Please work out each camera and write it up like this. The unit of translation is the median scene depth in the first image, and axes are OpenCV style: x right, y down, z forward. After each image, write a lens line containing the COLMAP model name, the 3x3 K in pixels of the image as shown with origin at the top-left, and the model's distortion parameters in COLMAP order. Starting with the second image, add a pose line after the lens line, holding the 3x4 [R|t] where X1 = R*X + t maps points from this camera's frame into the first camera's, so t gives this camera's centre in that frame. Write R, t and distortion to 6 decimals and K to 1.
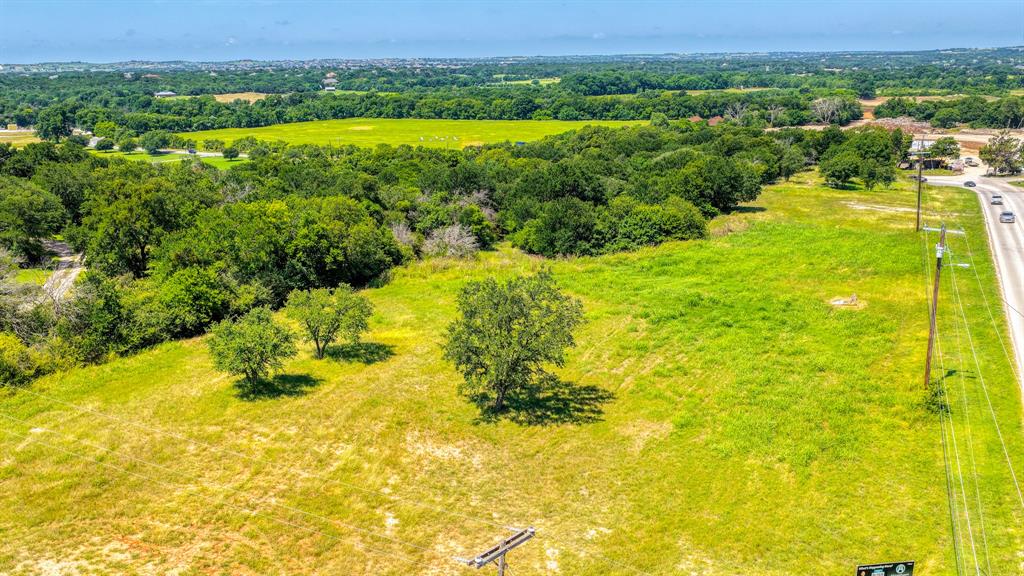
lens RADIAL K [[847.3, 0, 516.0], [0, 847.3, 288.3], [0, 0, 1]] dist [-0.011777, 0.033350]
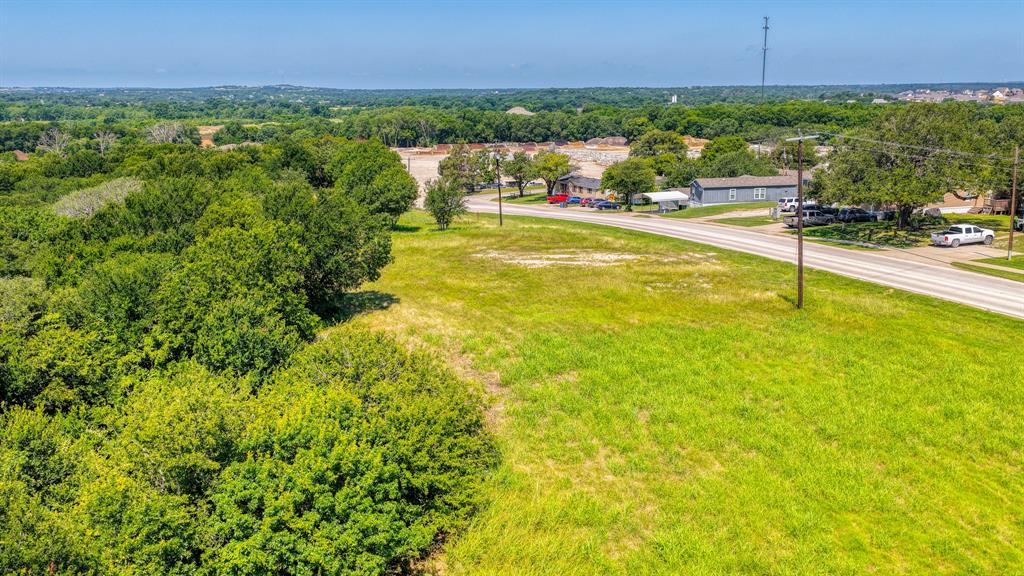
lens RADIAL K [[847.3, 0, 516.0], [0, 847.3, 288.3], [0, 0, 1]] dist [-0.011777, 0.033350]
pose [[0.704355, -0.152186, 0.693342, 0.017599], [0.181058, 0.982957, 0.031822, -0.053784], [-0.686369, 0.103121, 0.719905, 0.343880]]
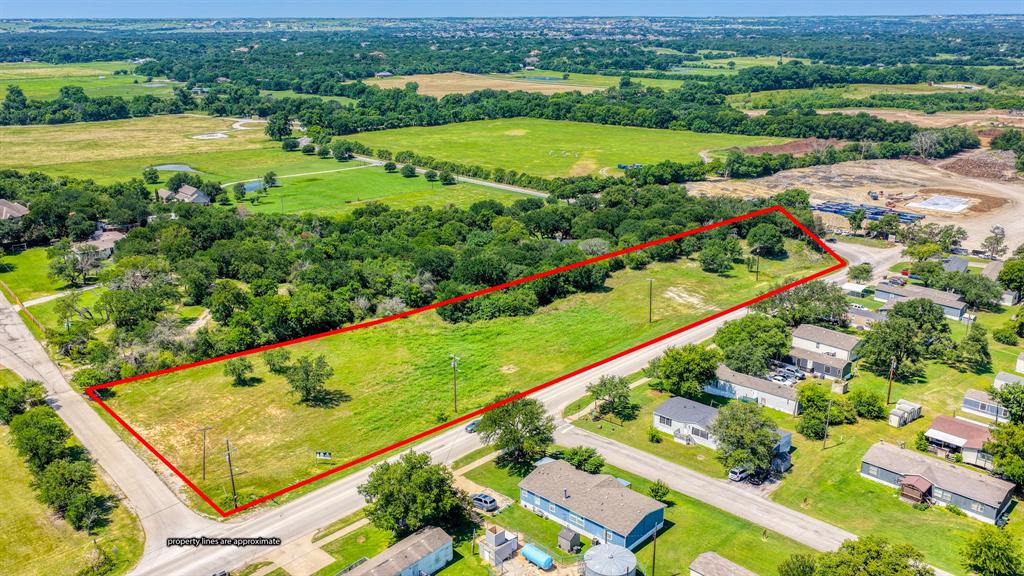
lens RADIAL K [[847.3, 0, 516.0], [0, 847.3, 288.3], [0, 0, 1]] dist [-0.011777, 0.033350]
pose [[0.965275, 0.092085, -0.244466, 0.282689], [-0.079567, 0.994985, 0.060619, -0.099564], [0.248822, -0.039062, 0.967761, -0.343203]]
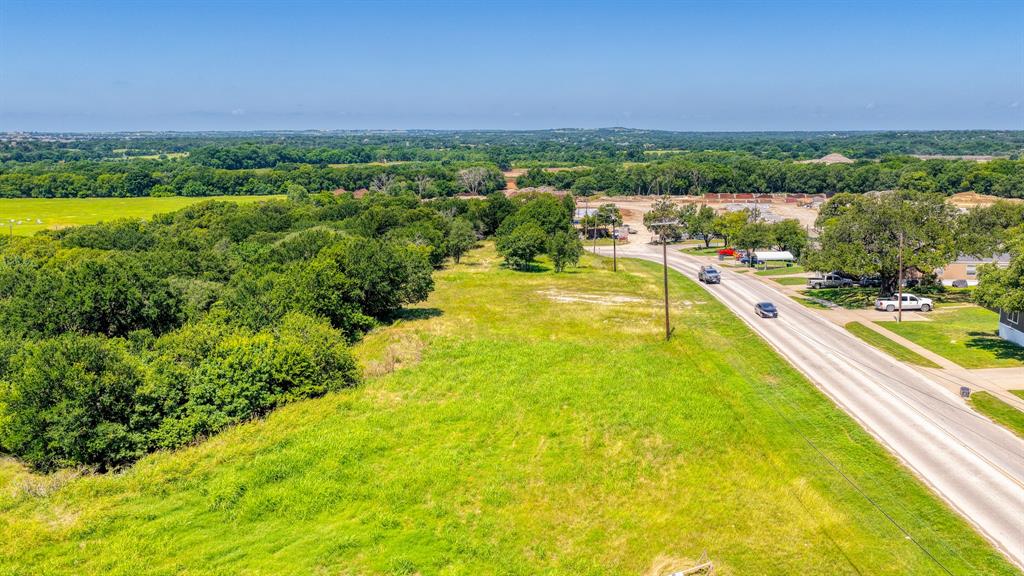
lens RADIAL K [[847.3, 0, 516.0], [0, 847.3, 288.3], [0, 0, 1]] dist [-0.011777, 0.033350]
pose [[0.918476, -0.061923, 0.390599, 0.045712], [0.095518, 0.993160, -0.067158, -0.032779], [-0.383768, 0.098993, 0.918108, 0.189251]]
